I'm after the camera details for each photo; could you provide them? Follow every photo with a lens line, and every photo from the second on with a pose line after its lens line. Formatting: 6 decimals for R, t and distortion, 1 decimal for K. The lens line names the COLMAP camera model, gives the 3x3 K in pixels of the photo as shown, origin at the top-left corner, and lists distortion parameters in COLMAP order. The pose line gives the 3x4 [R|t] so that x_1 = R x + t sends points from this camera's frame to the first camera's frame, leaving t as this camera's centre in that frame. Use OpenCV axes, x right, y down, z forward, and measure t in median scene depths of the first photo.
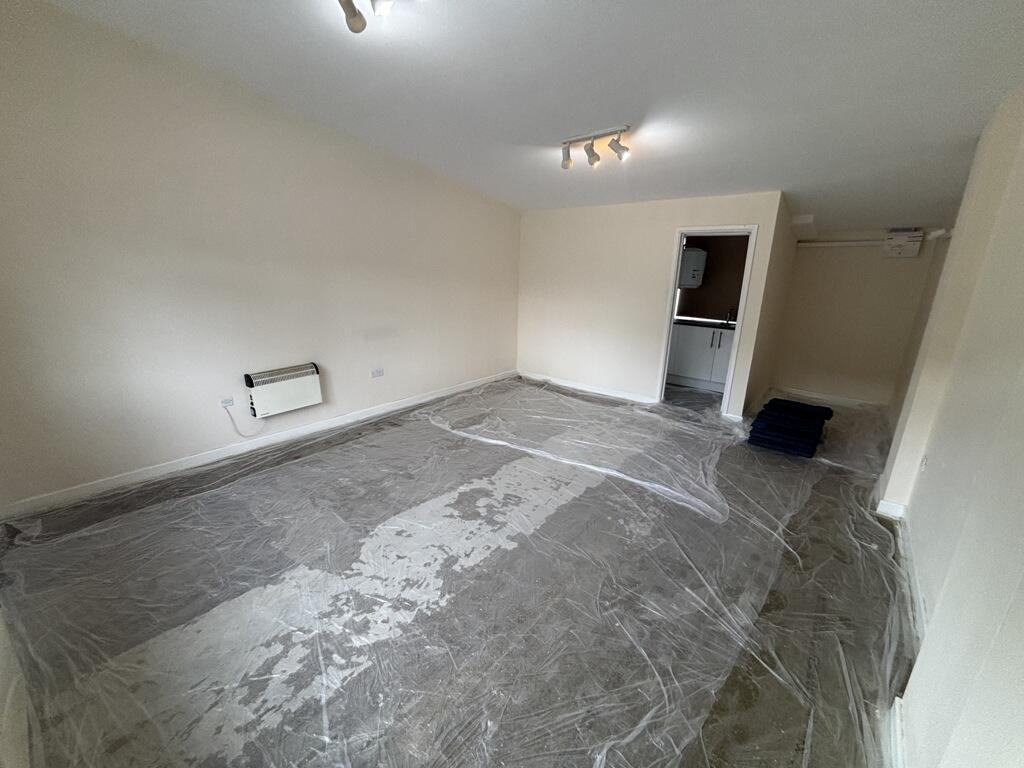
lens RADIAL K [[416.5, 0, 509.9], [0, 416.5, 382.6], [0, 0, 1]] dist [-0.000985, -0.000657]
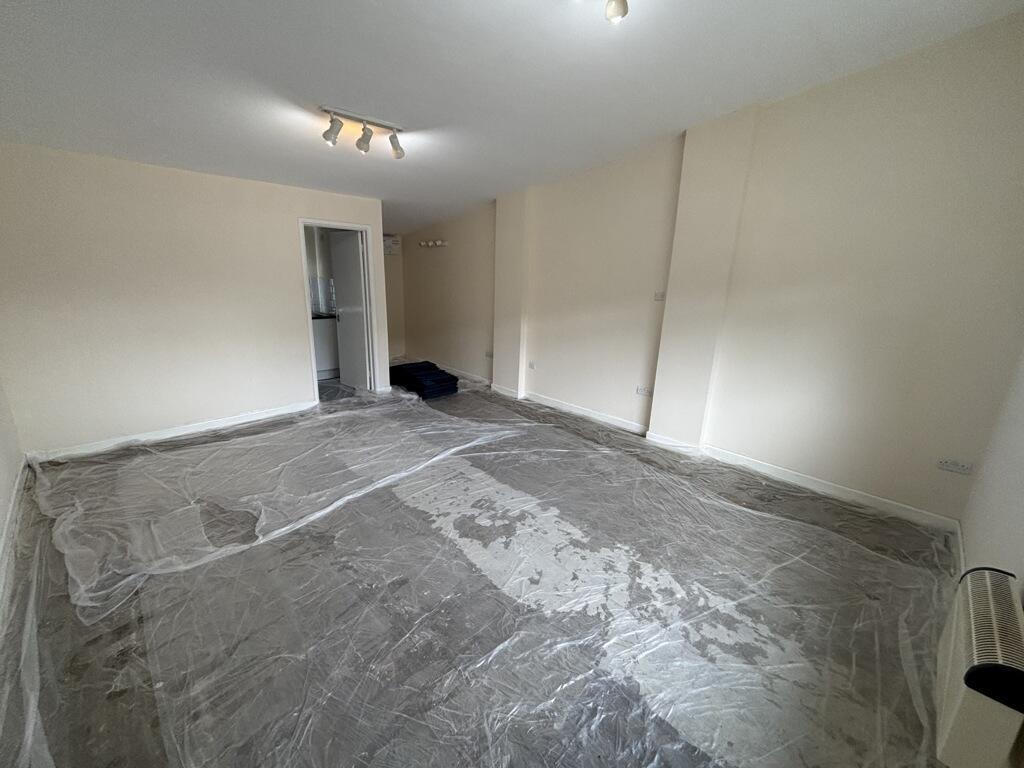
lens RADIAL K [[416.5, 0, 510.8], [0, 416.5, 384.3], [0, 0, 1]] dist [-0.000985, -0.000657]
pose [[0.077288, -0.278818, 0.957229, -0.861798], [0.232003, 0.938774, 0.254710, -0.226521], [-0.969640, 0.202394, 0.137242, 0.738511]]
